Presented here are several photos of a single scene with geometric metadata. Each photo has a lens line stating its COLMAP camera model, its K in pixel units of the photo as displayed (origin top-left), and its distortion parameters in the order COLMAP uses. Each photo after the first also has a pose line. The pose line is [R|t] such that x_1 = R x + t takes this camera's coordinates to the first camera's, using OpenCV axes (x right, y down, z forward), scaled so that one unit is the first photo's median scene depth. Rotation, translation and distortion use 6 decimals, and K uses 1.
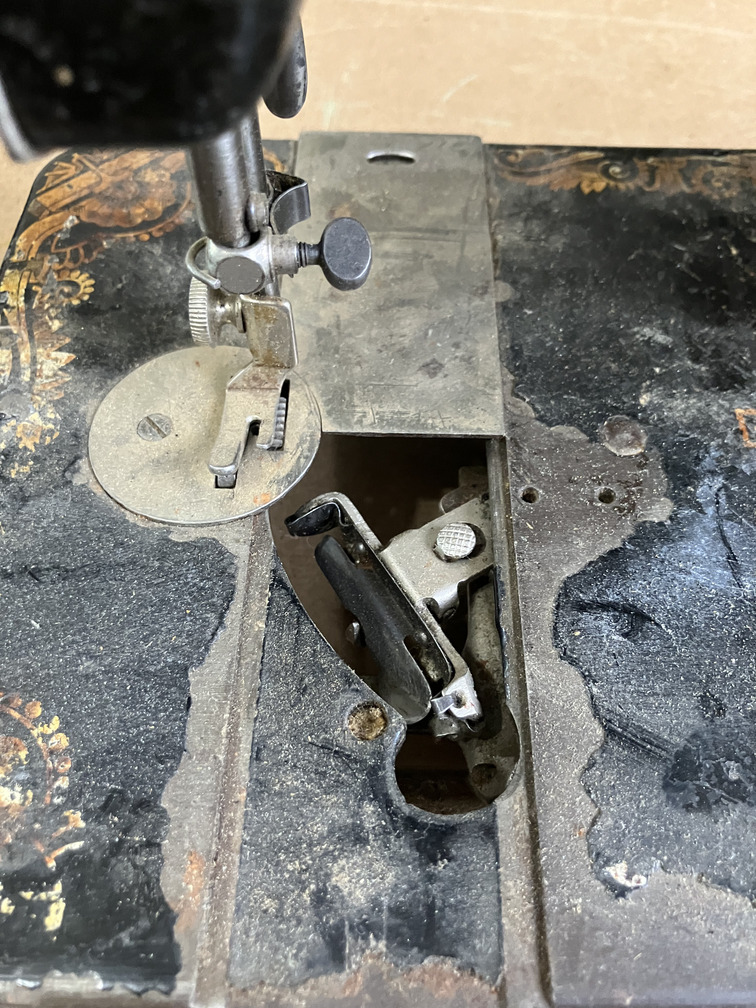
lens RADIAL K [[819.8, 0, 378.0], [0, 819.8, 504.0], [0, 0, 1]] dist [0.055821, -0.235880]
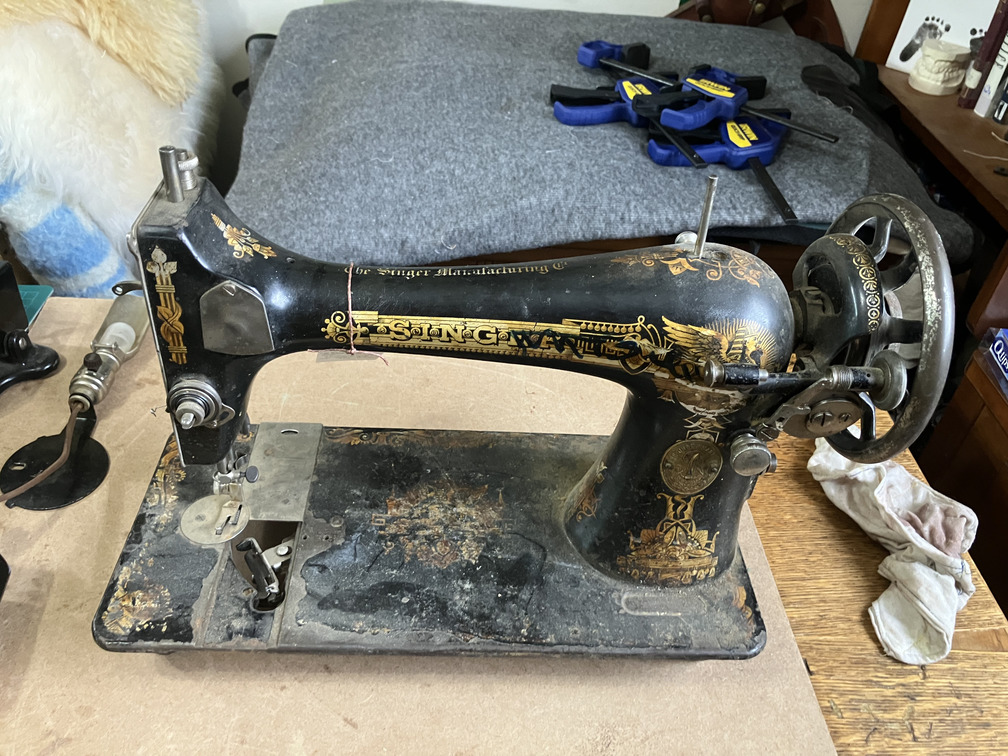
lens RADIAL K [[819.8, 0, 508.5], [0, 819.8, 361.9], [0, 0, 1]] dist [0.055821, -0.235880]
pose [[0.995903, 0.023128, 0.087419, 0.721637], [0.006194, 0.947024, -0.321103, 0.412763], [-0.090214, 0.320329, 0.943001, -2.657055]]
